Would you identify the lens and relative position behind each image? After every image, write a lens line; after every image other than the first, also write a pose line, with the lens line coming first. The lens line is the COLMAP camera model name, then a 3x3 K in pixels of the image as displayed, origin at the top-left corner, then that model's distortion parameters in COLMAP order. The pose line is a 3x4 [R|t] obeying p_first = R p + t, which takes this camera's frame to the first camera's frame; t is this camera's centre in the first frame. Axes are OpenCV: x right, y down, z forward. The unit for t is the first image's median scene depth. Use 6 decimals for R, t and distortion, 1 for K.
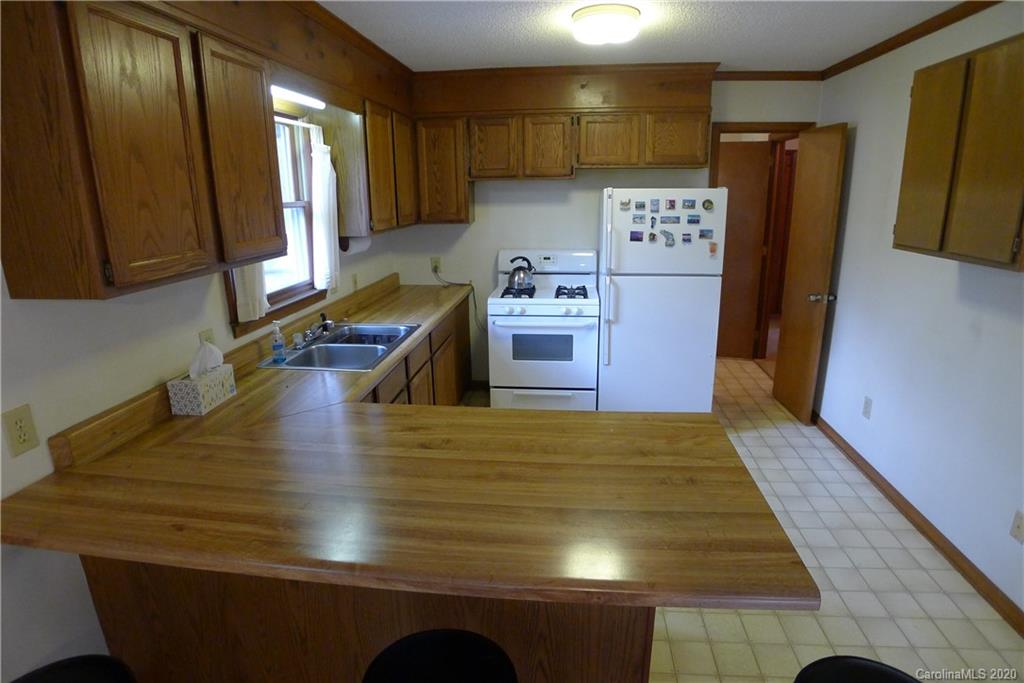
lens RADIAL K [[544.9, 0, 514.7], [0, 544.9, 338.5], [0, 0, 1]] dist [-0.099436, 0.029177]
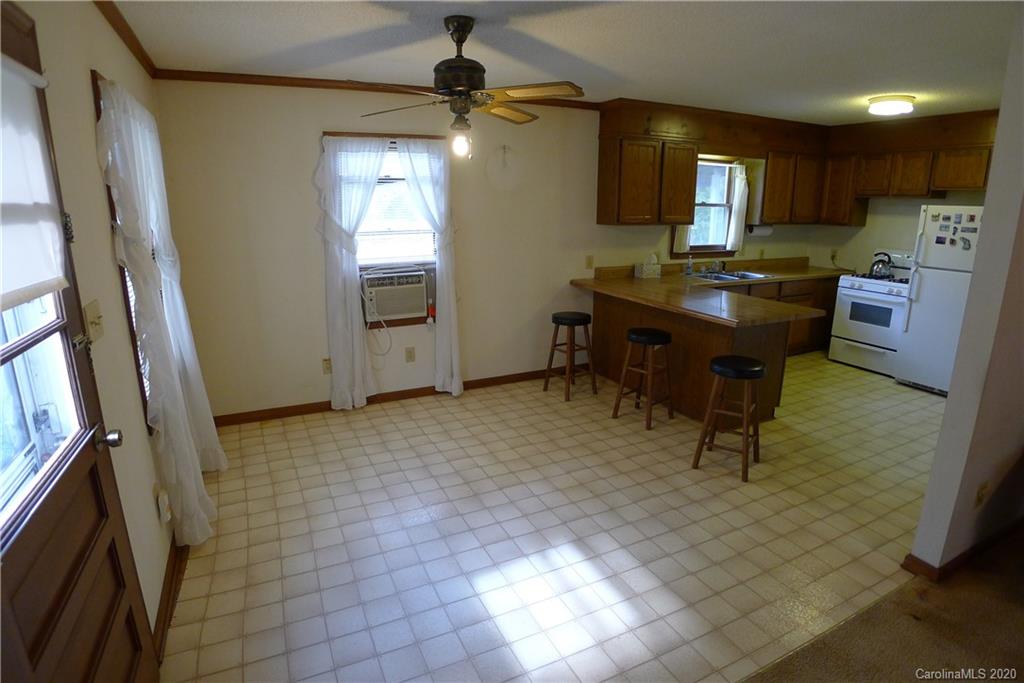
lens RADIAL K [[544.9, 0, 514.7], [0, 544.9, 338.5], [0, 0, 1]] dist [-0.099436, 0.029177]
pose [[0.530811, 0.223443, -0.817504, 0.778062], [-0.234073, 0.965749, 0.111977, 0.159861], [0.814524, 0.131917, 0.564932, -0.590090]]
